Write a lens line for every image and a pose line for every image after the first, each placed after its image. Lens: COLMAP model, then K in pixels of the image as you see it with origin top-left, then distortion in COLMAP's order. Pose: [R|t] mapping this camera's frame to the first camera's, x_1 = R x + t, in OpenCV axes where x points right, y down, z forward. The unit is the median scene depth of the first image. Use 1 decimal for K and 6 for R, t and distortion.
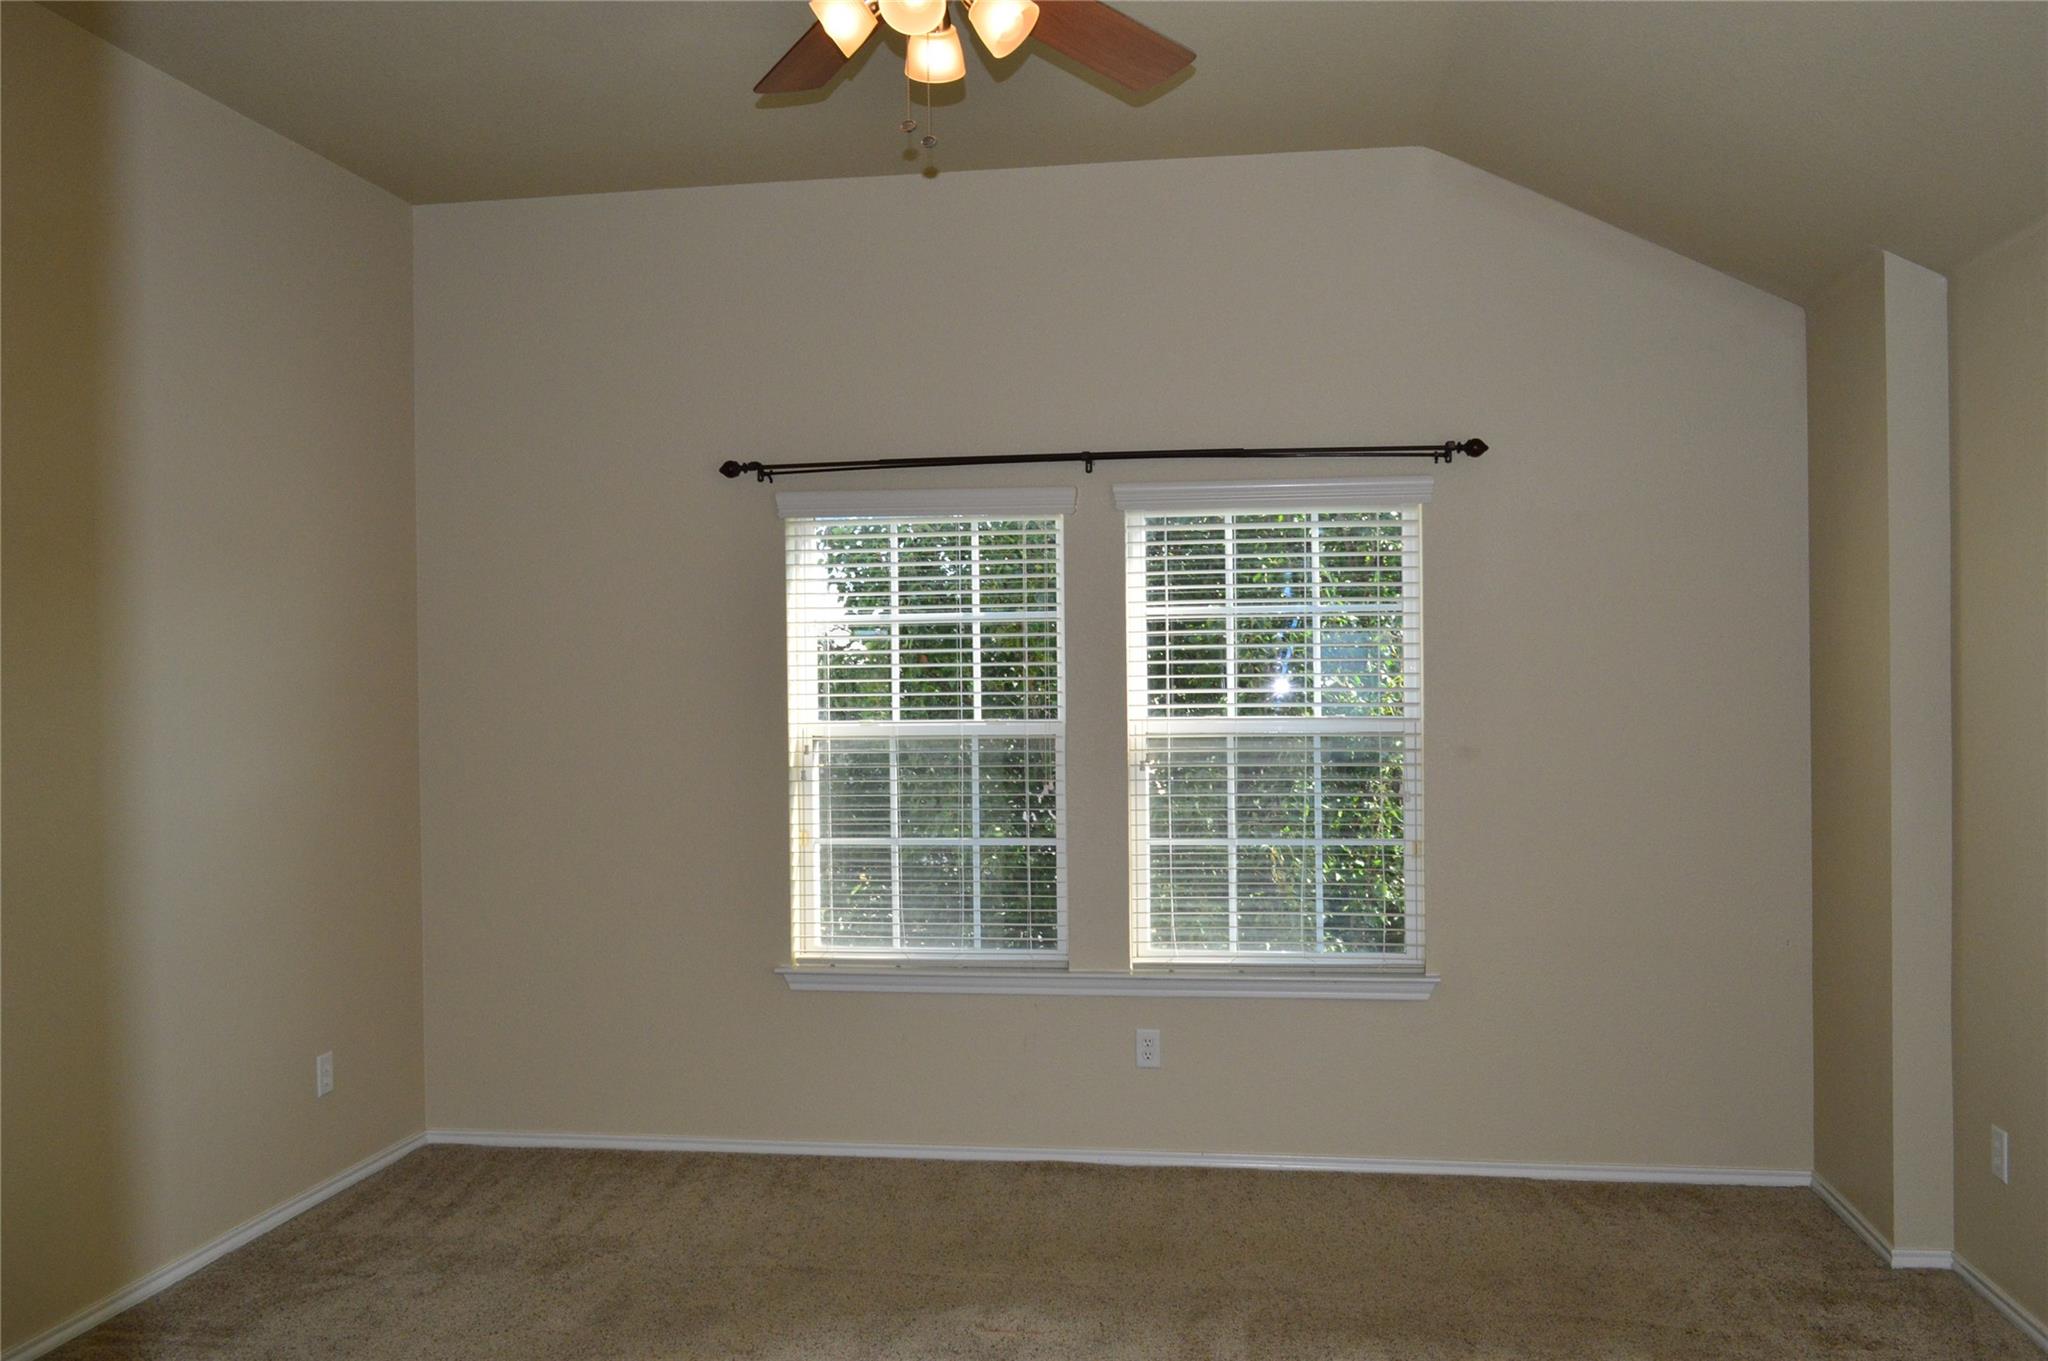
lens RADIAL K [[1613.4, 0, 1038.7], [0, 1613.4, 687.6], [0, 0, 1]] dist [-0.013892, 0.012822]
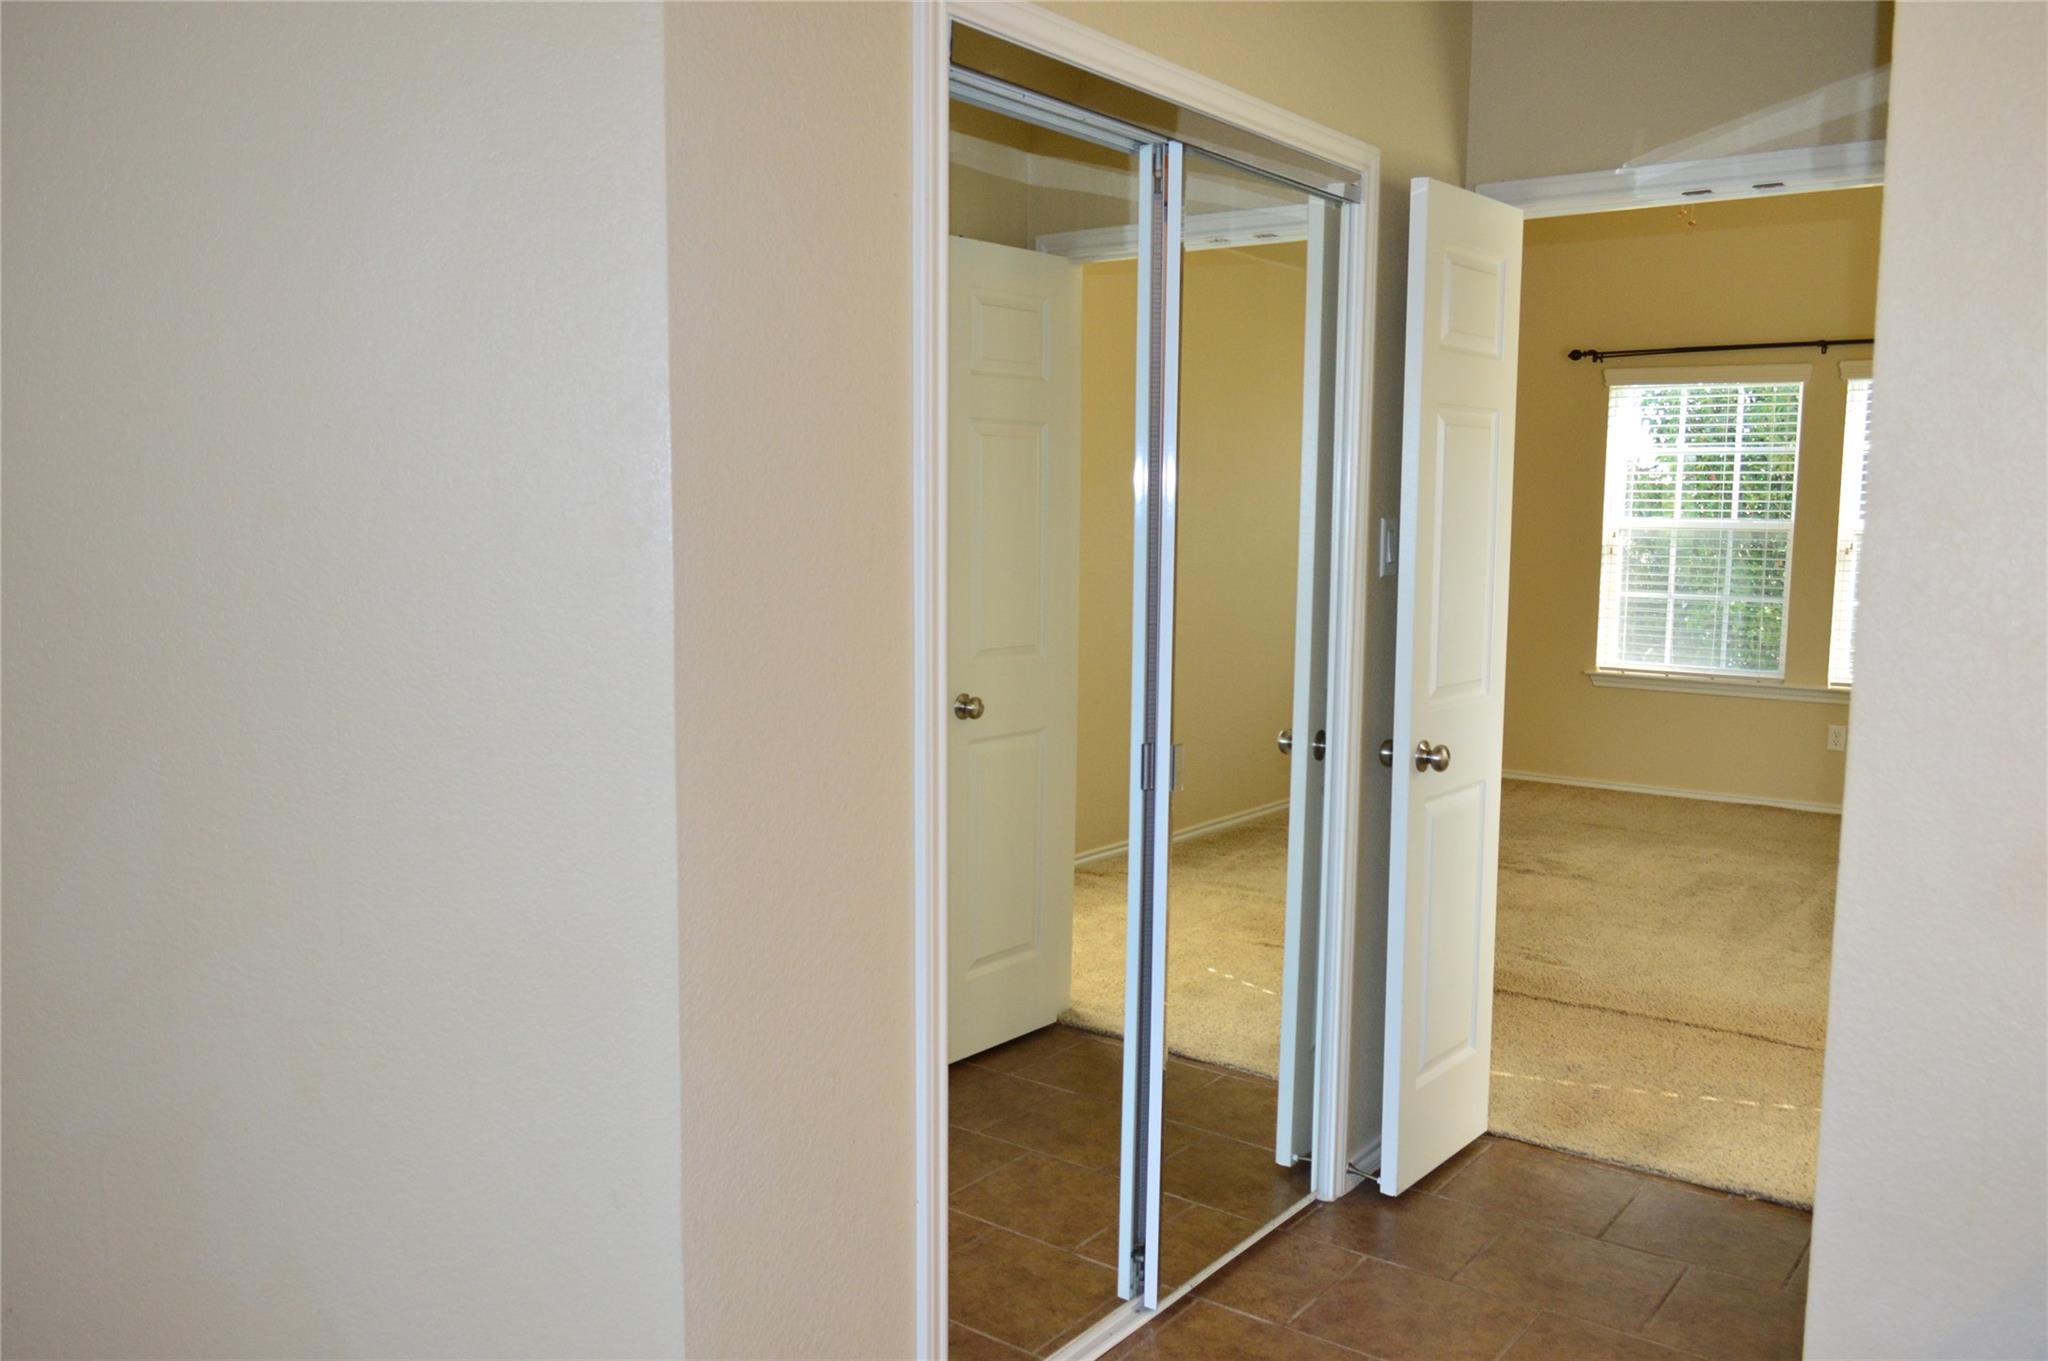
lens RADIAL K [[1613.4, 0, 1022.7], [0, 1613.4, 702.0], [0, 0, 1]] dist [-0.013892, 0.012822]
pose [[0.875840, 0.076823, -0.476447, 0.113708], [-0.014129, 0.990907, 0.133803, -0.002602], [0.482394, -0.110458, 0.868962, -0.676343]]
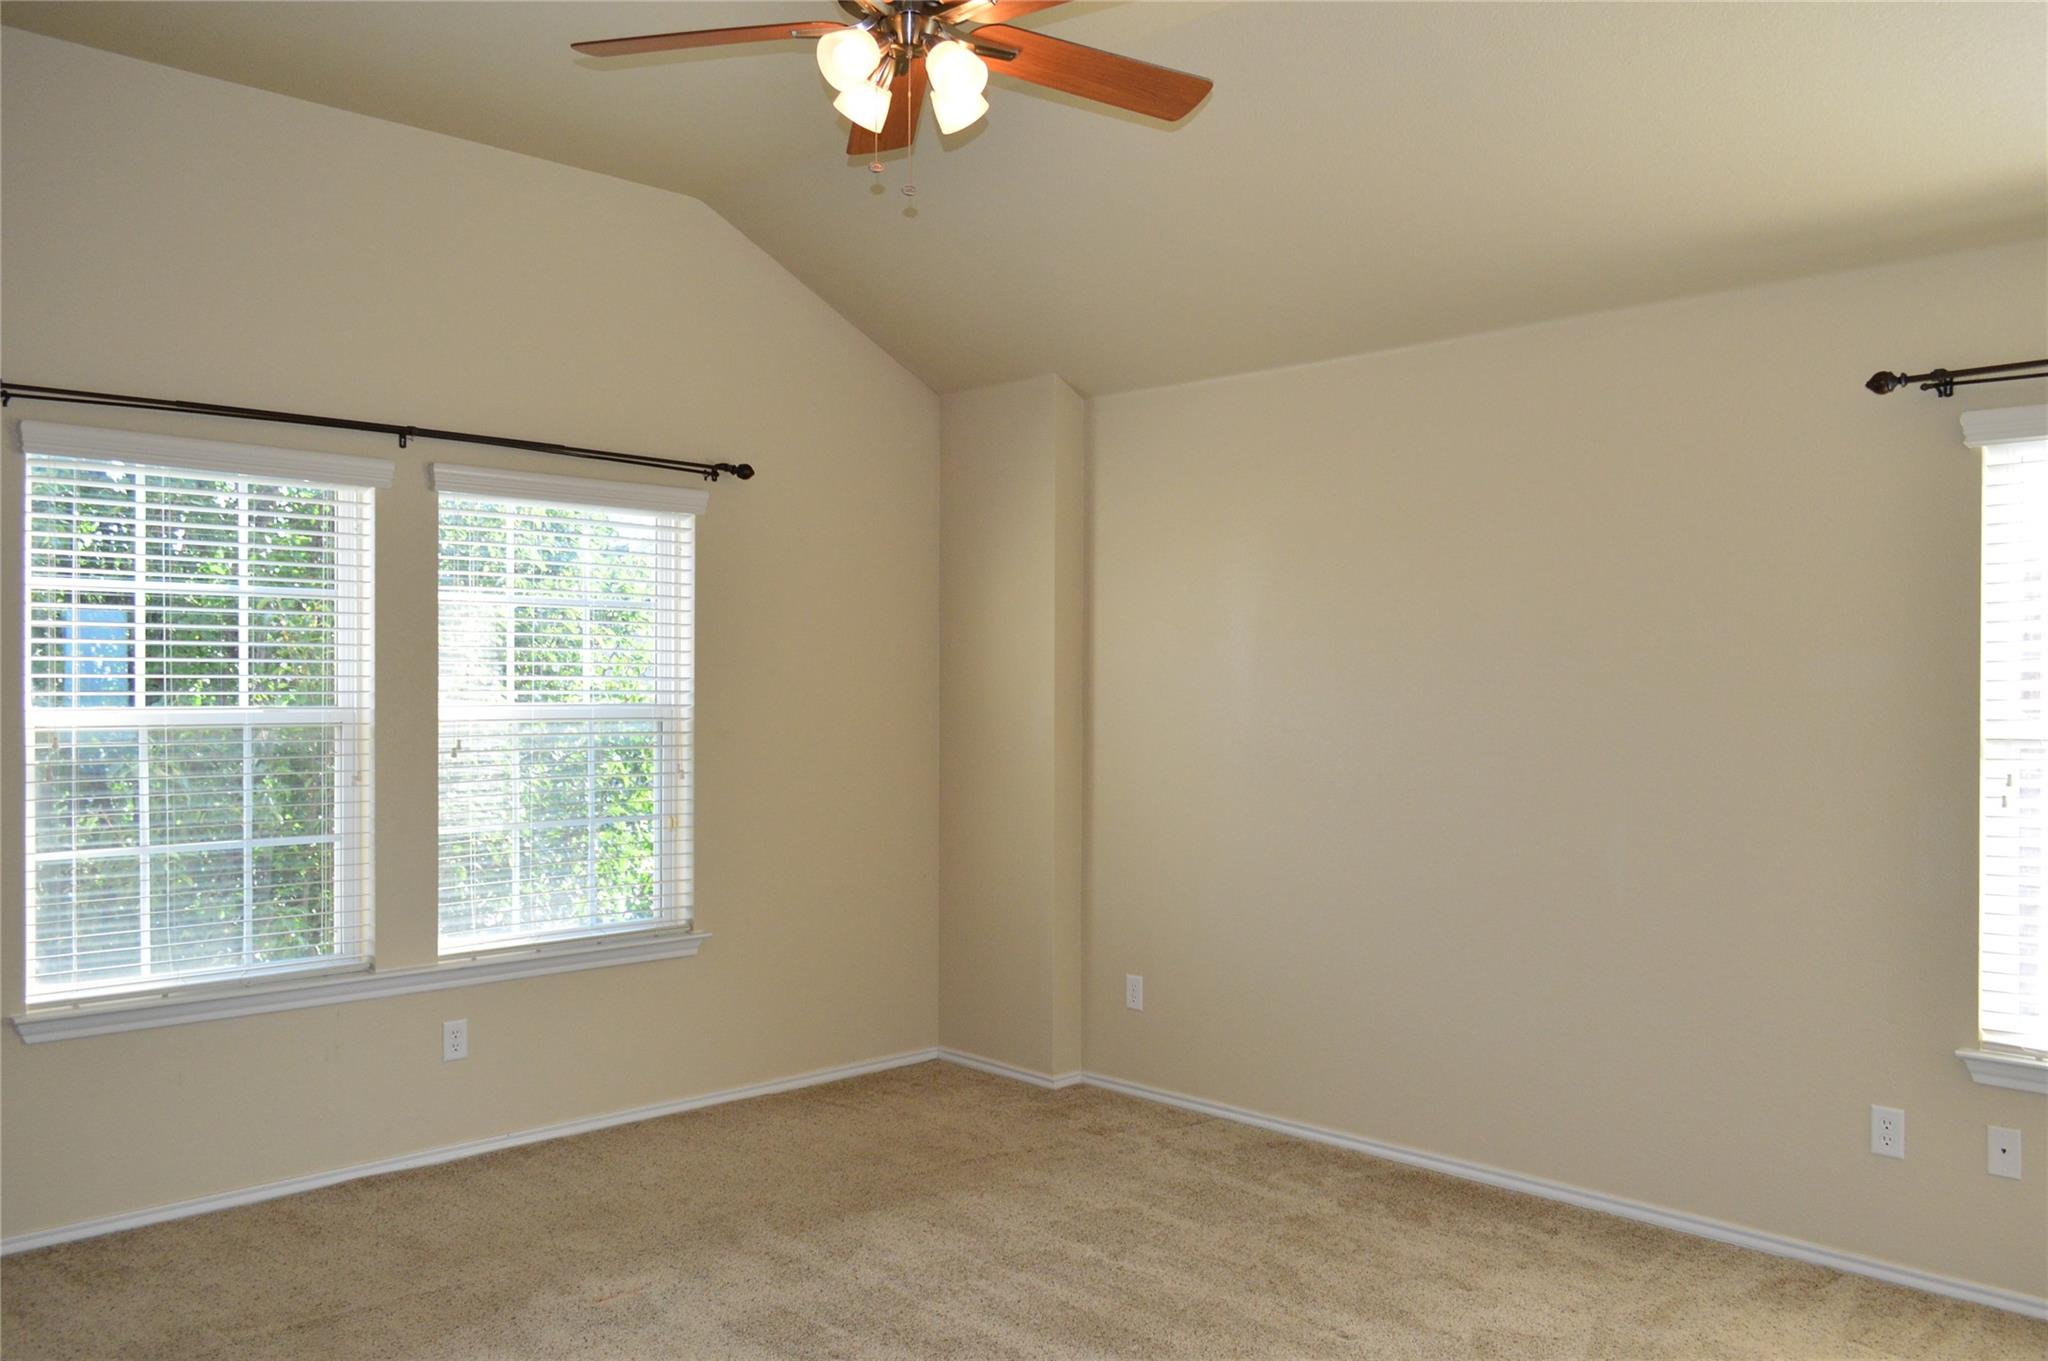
lens RADIAL K [[1613.4, 0, 1051.5], [0, 1613.4, 691.0], [0, 0, 1]] dist [-0.013892, 0.012822]
pose [[0.600676, 0.009622, 0.799434, -0.489155], [-0.010139, 0.999939, -0.004418, 0.011156], [-0.799428, -0.005452, 0.600737, 0.117317]]
